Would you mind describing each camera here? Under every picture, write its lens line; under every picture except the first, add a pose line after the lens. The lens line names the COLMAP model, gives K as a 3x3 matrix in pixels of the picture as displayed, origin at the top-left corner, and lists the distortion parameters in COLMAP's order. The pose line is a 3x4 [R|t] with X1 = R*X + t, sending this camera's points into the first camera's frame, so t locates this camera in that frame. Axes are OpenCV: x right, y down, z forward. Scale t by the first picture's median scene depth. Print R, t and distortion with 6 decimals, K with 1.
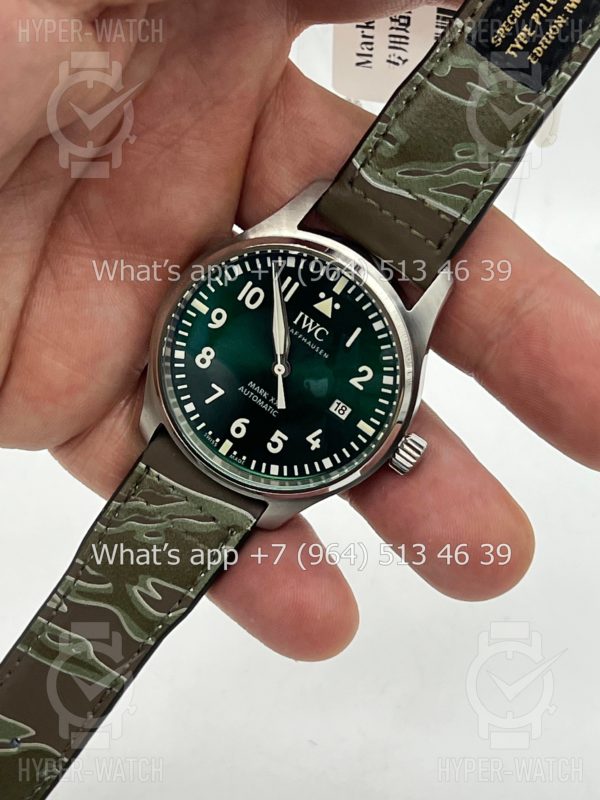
lens RADIAL K [[1763.5, 0, 297.7], [0, 1763.5, 396.9], [0, 0, 1]] dist [-0.055077, 0.000000]
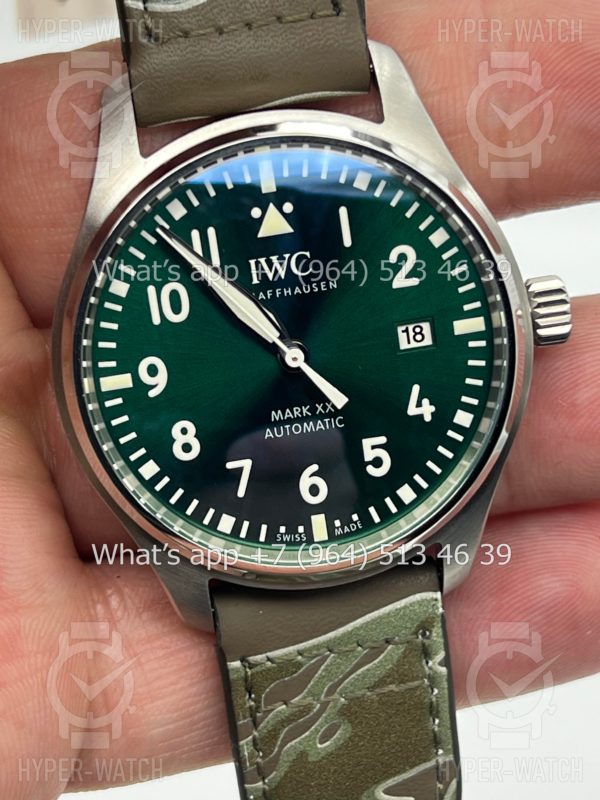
lens RADIAL K [[1763.5, 0, 306.3], [0, 1763.5, 401.4], [0, 0, 1]] dist [-0.055077, 0.000000]
pose [[0.701715, -0.702106, 0.121009, -0.086083], [0.710796, 0.701499, -0.051648, 0.026795], [-0.048625, 0.122255, 0.991307, 0.426452]]
